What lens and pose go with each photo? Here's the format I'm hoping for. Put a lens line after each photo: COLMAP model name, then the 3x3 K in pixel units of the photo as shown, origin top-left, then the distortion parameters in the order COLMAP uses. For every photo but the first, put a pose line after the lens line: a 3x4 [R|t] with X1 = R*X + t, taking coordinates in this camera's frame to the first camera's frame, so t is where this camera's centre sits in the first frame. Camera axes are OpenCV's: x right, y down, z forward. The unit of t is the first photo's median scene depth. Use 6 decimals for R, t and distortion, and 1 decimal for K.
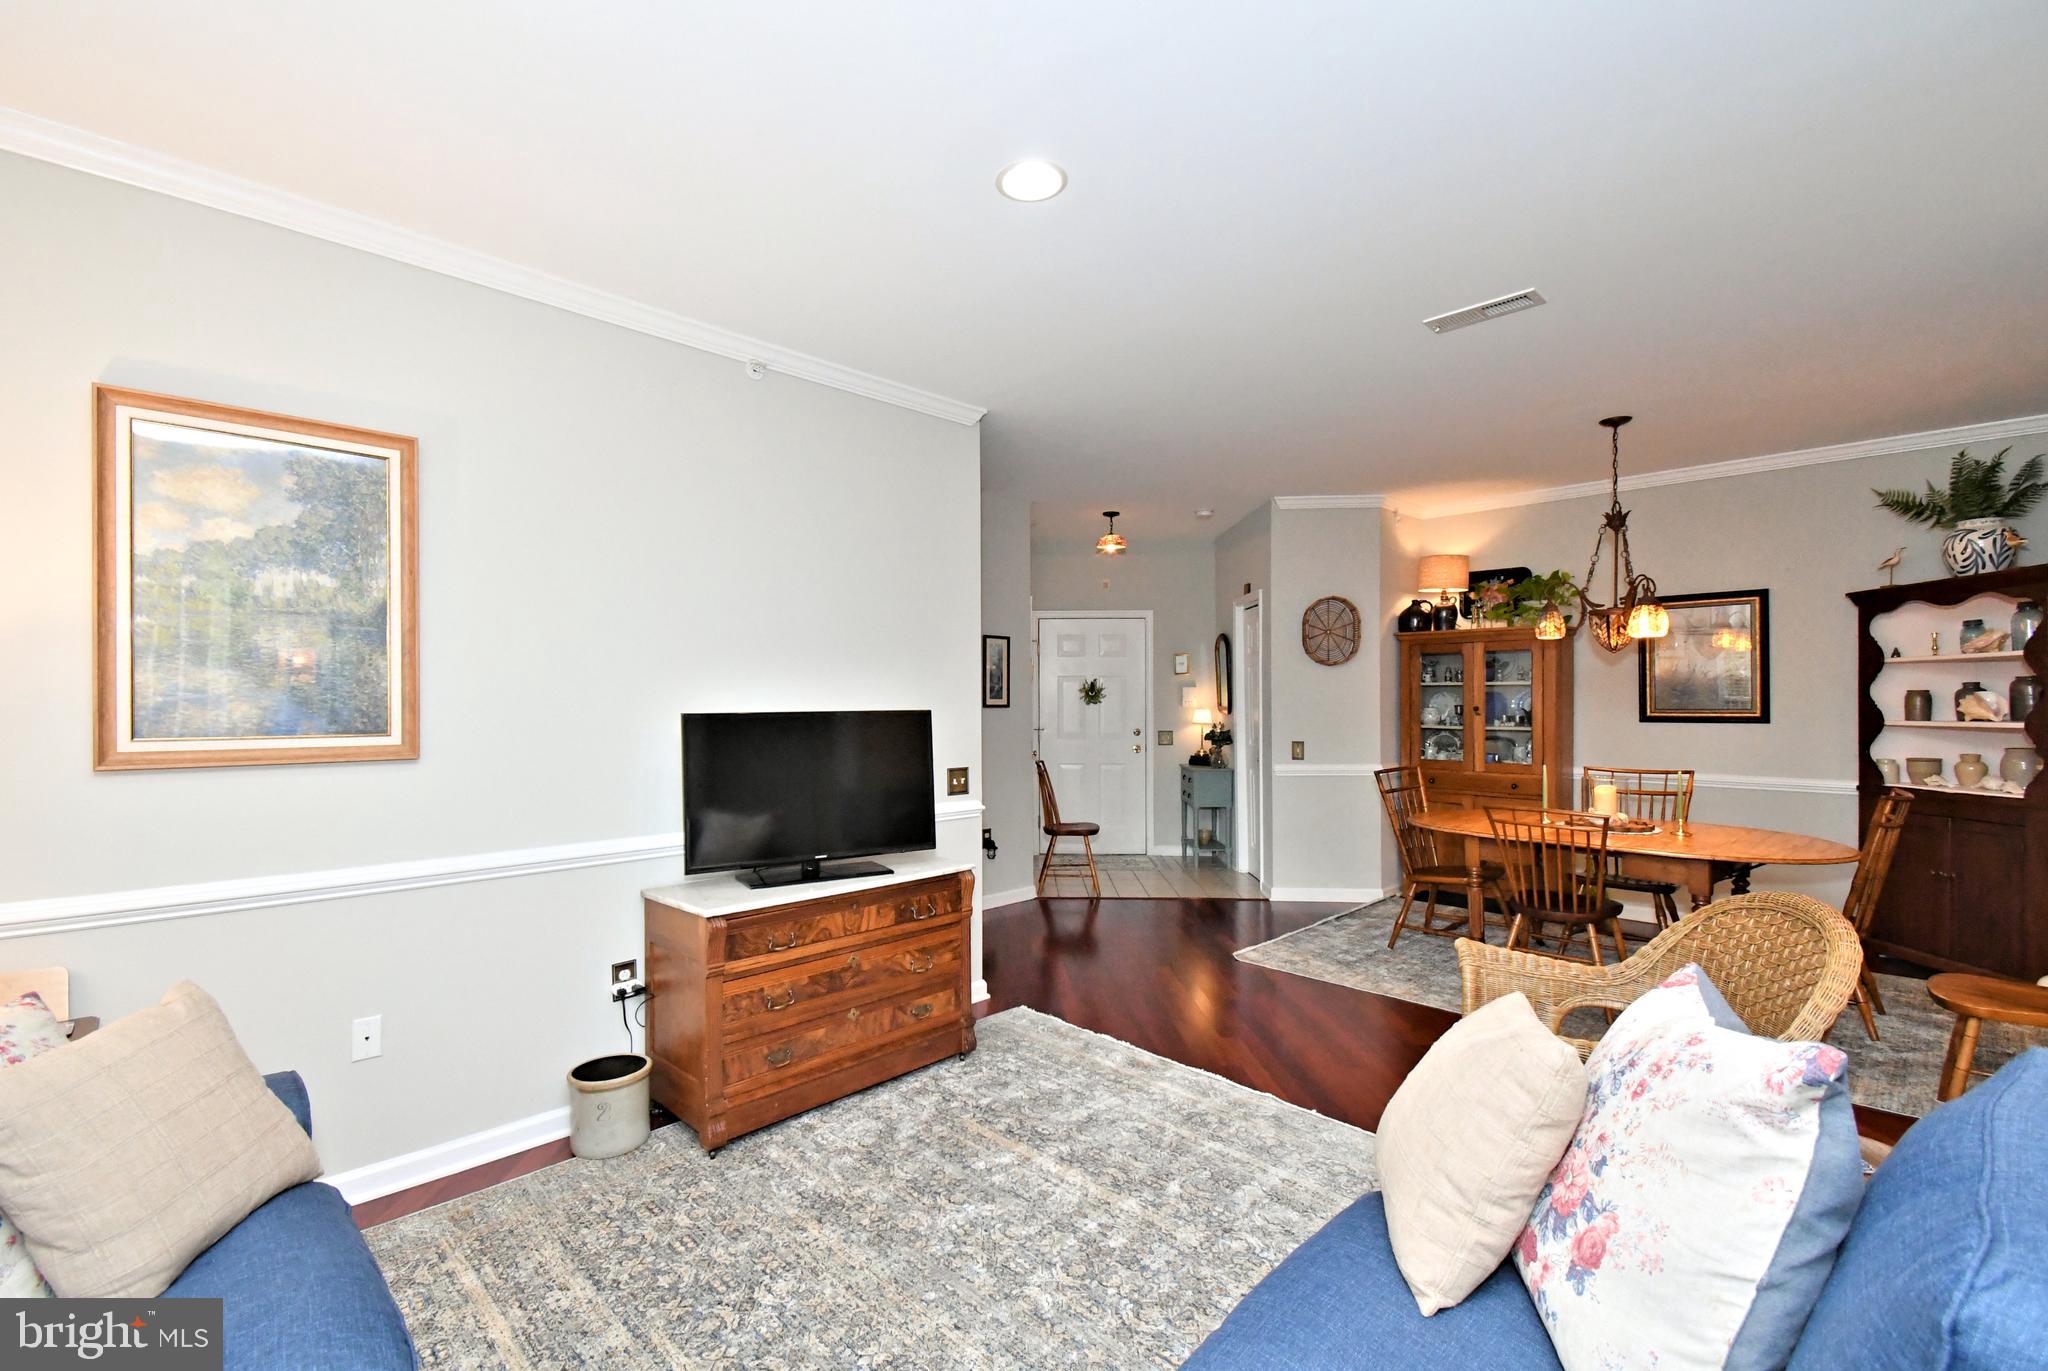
lens RADIAL K [[915.9, 0, 967.5], [0, 915.9, 706.9], [0, 0, 1]] dist [0.020877, -0.013909]
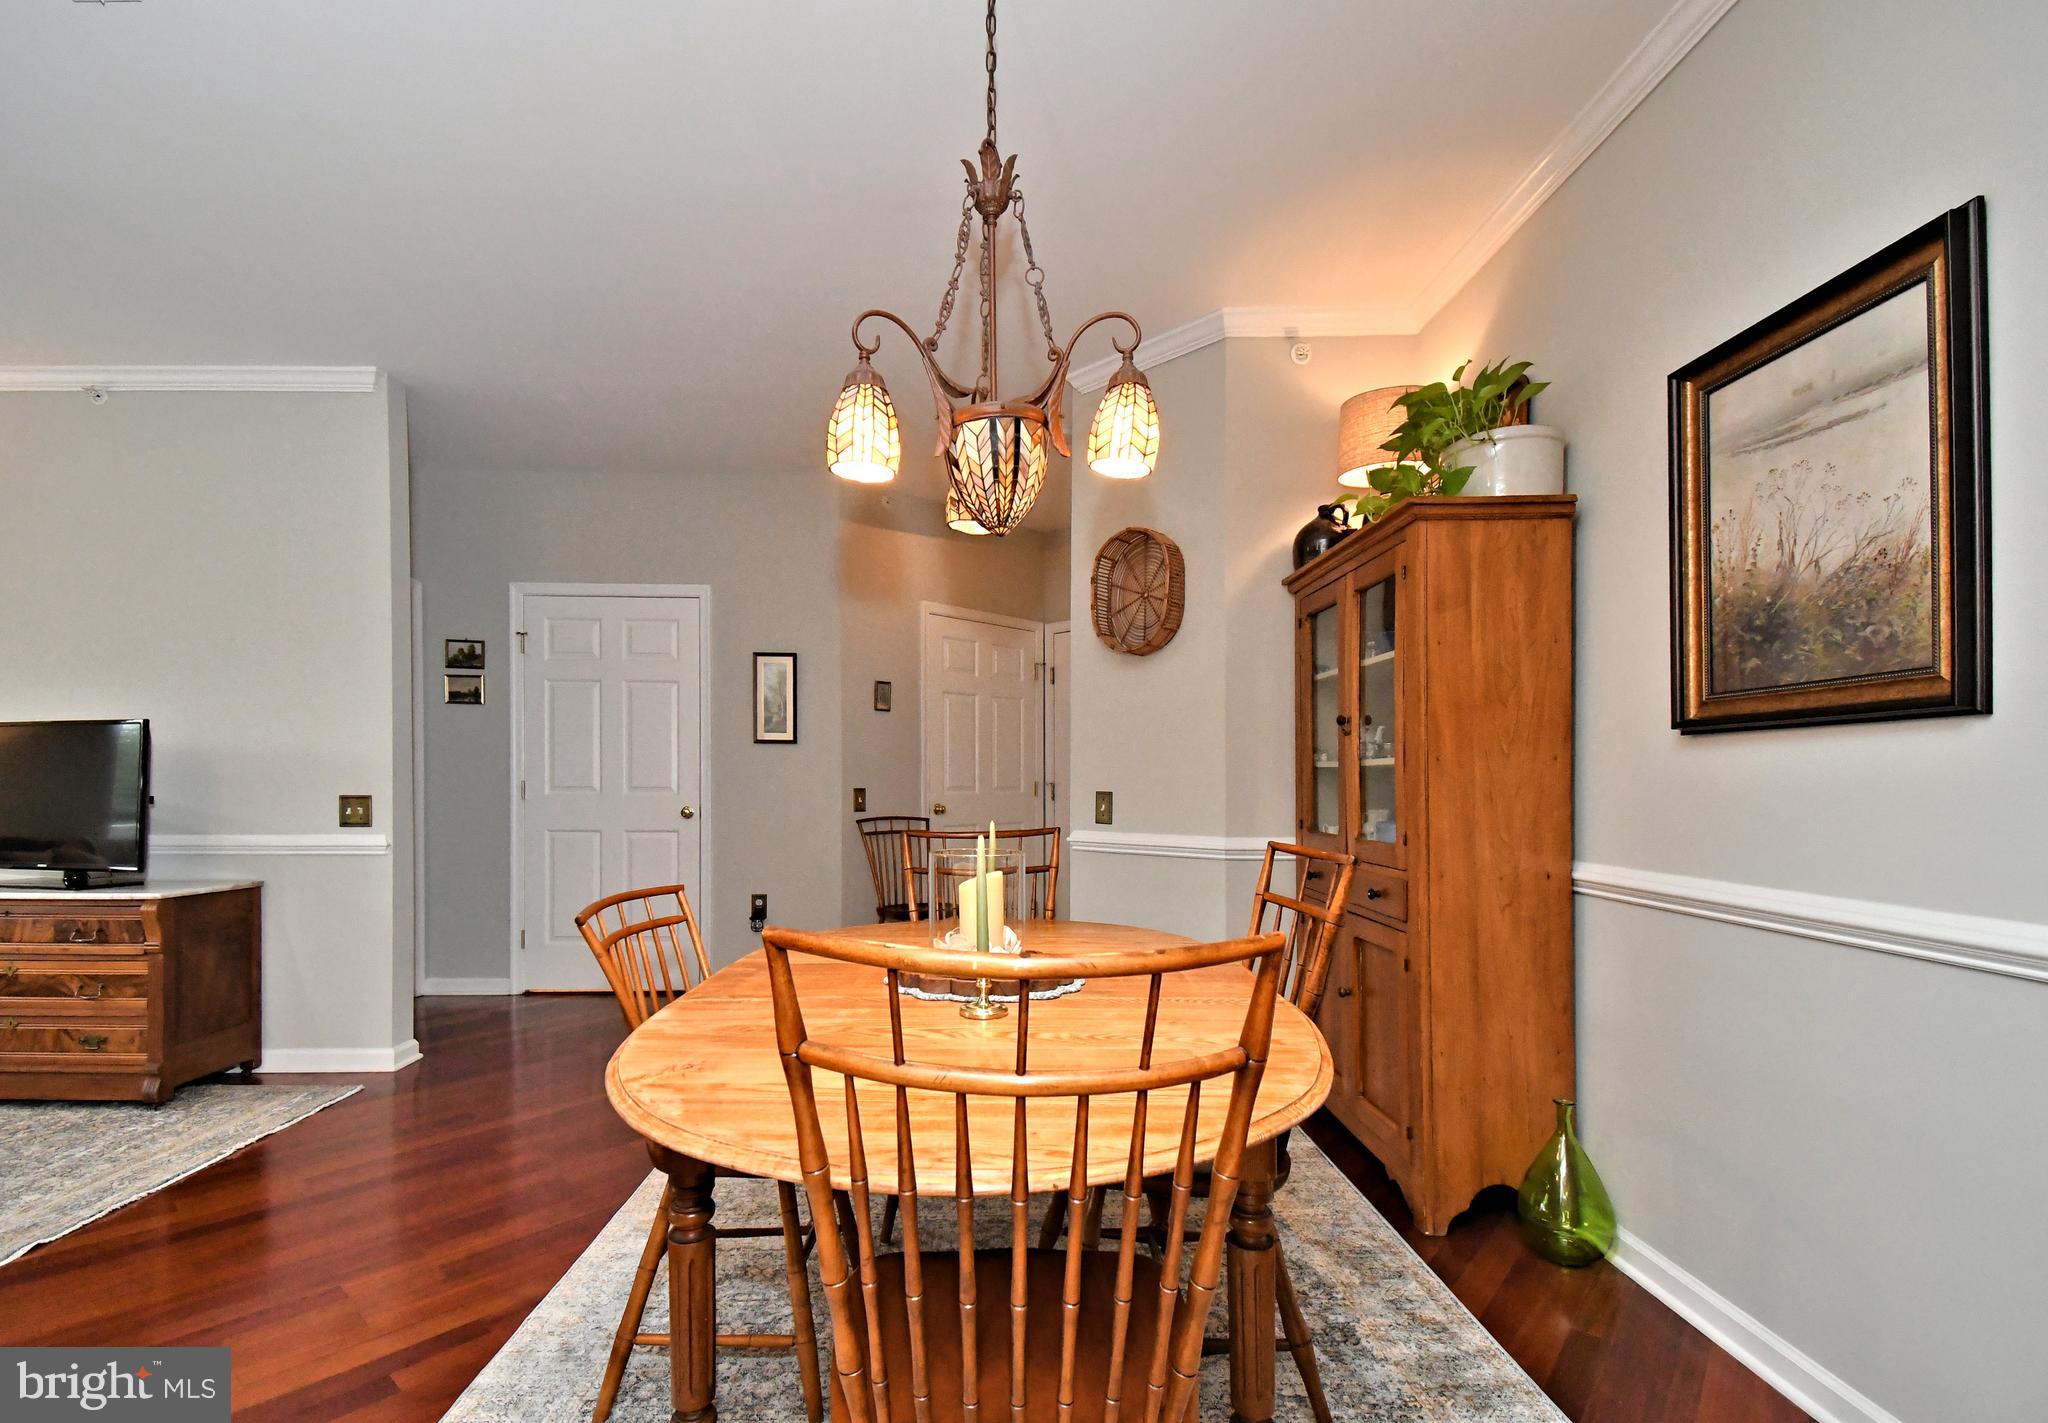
lens RADIAL K [[953.0, 0, 983.1], [0, 953.0, 787.4], [0, 0, 1]] dist [-0.001580, -0.001409]
pose [[0.725450, 0.009414, -0.688210, 0.948943], [-0.011053, 0.999937, 0.002028, 0.045811], [0.688186, 0.006136, 0.725509, 0.687268]]
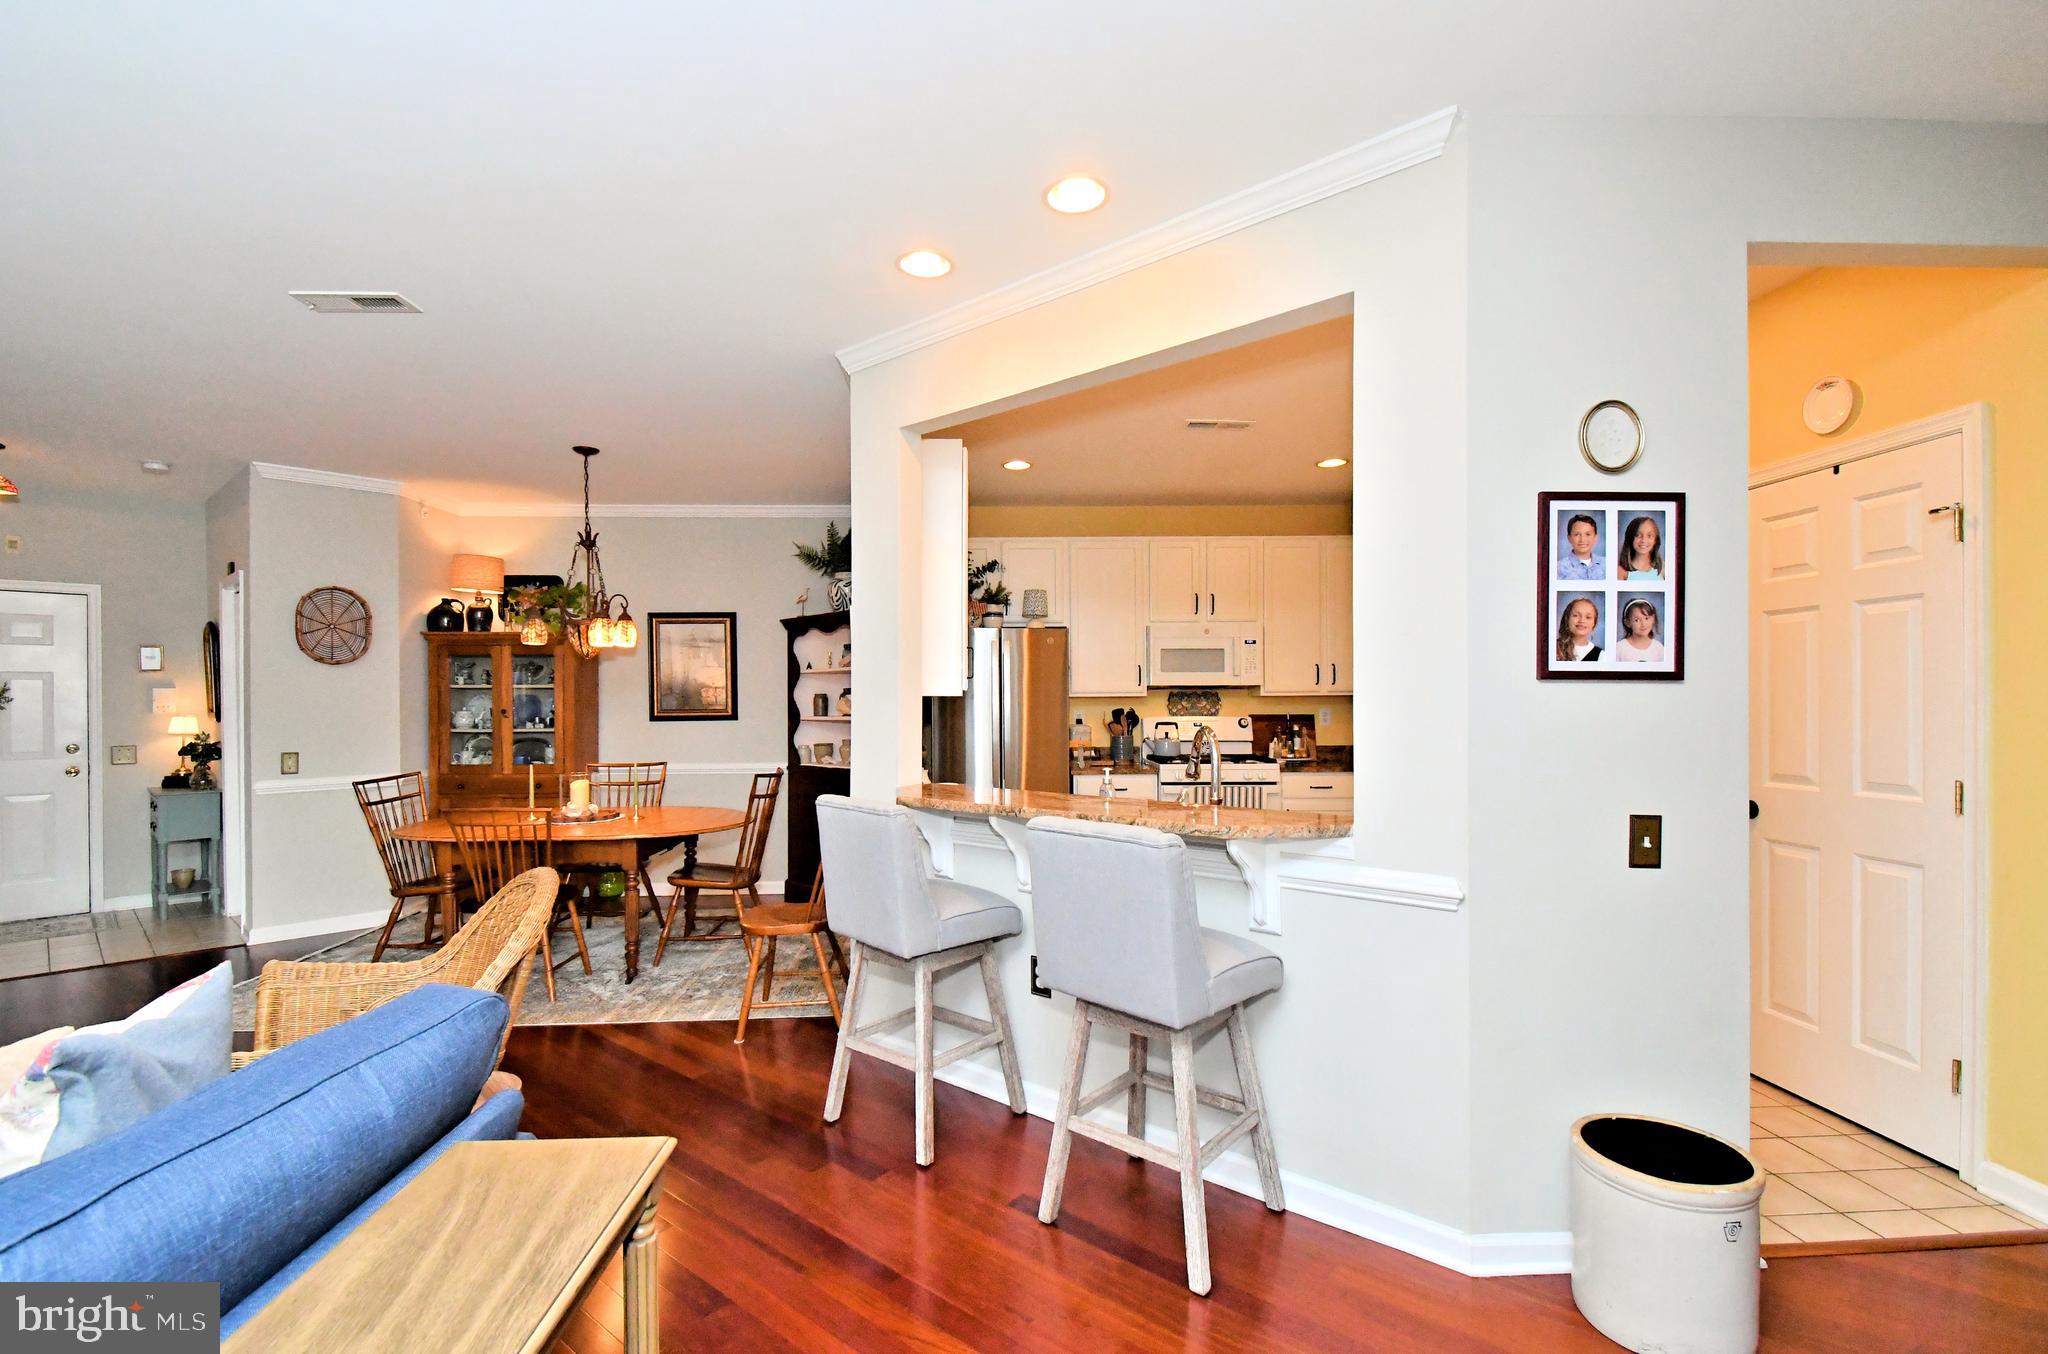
lens RADIAL K [[923.4, 0, 1019.5], [0, 923.4, 699.2], [0, 0, 1]] dist [0.028026, -0.022055]
pose [[0.644805, -0.002513, 0.764343, 0.179086], [0.011185, 0.999919, -0.006148, 0.001397], [-0.764265, 0.012514, 0.644781, -0.106378]]
